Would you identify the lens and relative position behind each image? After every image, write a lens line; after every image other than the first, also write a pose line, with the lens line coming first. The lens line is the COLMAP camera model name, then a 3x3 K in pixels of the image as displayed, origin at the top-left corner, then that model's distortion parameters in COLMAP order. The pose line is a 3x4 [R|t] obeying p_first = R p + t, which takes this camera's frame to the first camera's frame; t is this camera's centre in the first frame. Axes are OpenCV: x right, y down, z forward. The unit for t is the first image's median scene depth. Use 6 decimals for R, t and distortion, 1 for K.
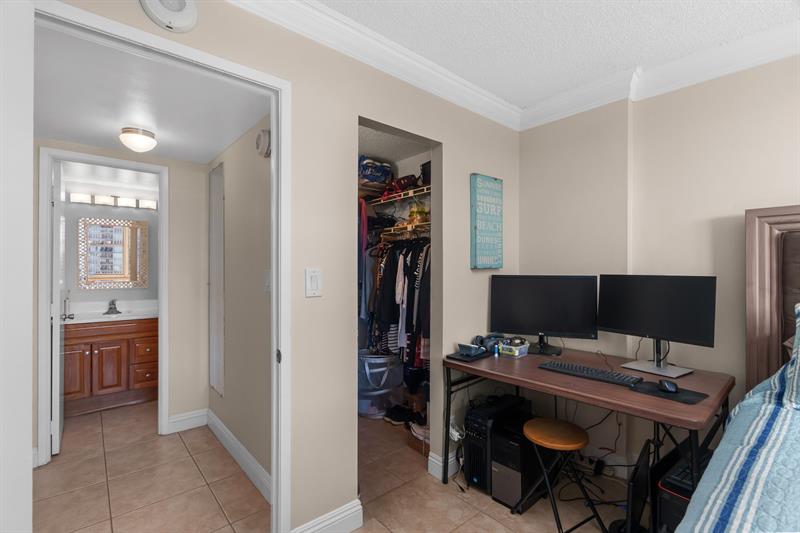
lens RADIAL K [[363.1, 0, 400.0], [0, 363.1, 266.5], [0, 0, 1]] dist [-0.002728, 0.001297]
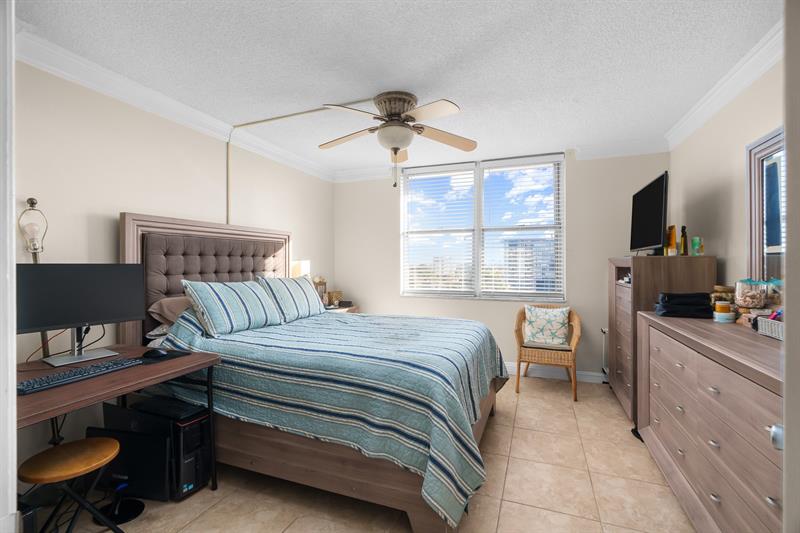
lens RADIAL K [[363.1, 0, 400.0], [0, 363.1, 266.5], [0, 0, 1]] dist [-0.002728, 0.001297]
pose [[-0.473280, -0.000365, 0.880912, -0.375451], [0.001110, 0.999999, 0.001010, 0.020595], [-0.880911, 0.001456, -0.473279, 0.439540]]
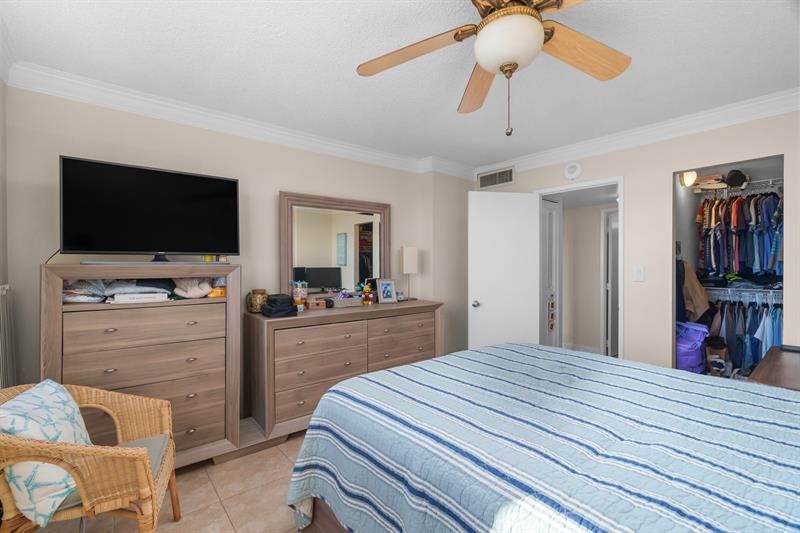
lens RADIAL K [[363.1, 0, 400.0], [0, 363.1, 266.5], [0, 0, 1]] dist [-0.002728, 0.001297]
pose [[-0.020803, 0.006871, -0.999760, 0.912809], [-0.000774, 0.999976, 0.006889, -0.003499], [0.999783, 0.000918, -0.020797, -0.111475]]
